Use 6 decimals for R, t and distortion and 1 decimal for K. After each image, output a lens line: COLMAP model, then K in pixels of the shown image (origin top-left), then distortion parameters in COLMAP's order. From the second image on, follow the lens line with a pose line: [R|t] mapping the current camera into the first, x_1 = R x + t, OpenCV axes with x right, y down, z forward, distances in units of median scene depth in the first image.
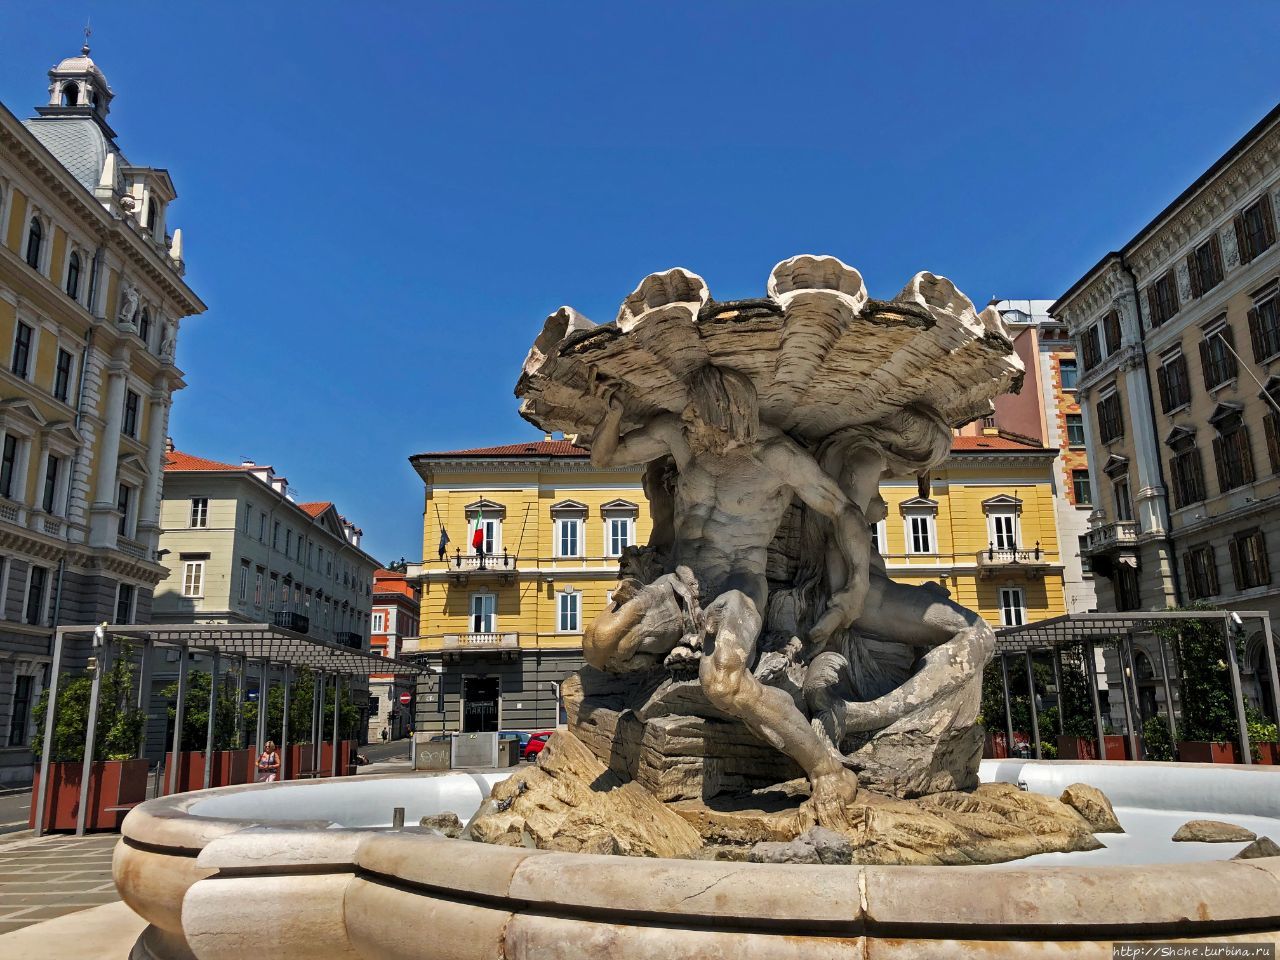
lens RADIAL K [[1047.3, 0, 640.0], [0, 1047.3, 480.0], [0, 0, 1]] dist [0.106109, -0.165444]
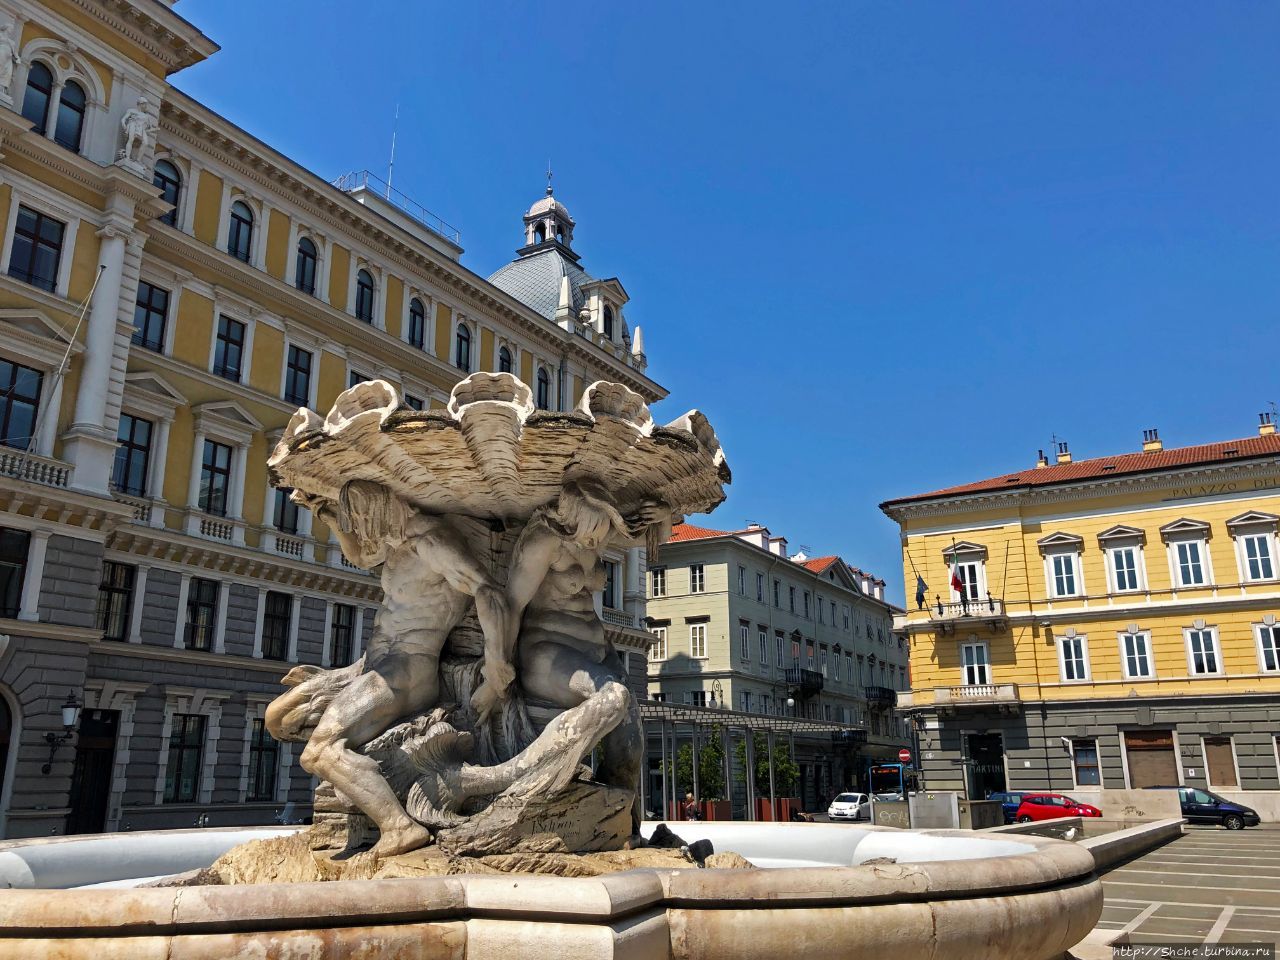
lens RADIAL K [[1100.2, 0, 640.0], [0, 1100.2, 480.0], [0, 0, 1]] dist [0.061226, -0.152537]
pose [[0.854219, -0.125754, -0.504475, 0.111150], [0.105901, 0.992051, -0.067976, 0.001161], [0.509013, 0.004642, 0.860746, 0.010853]]
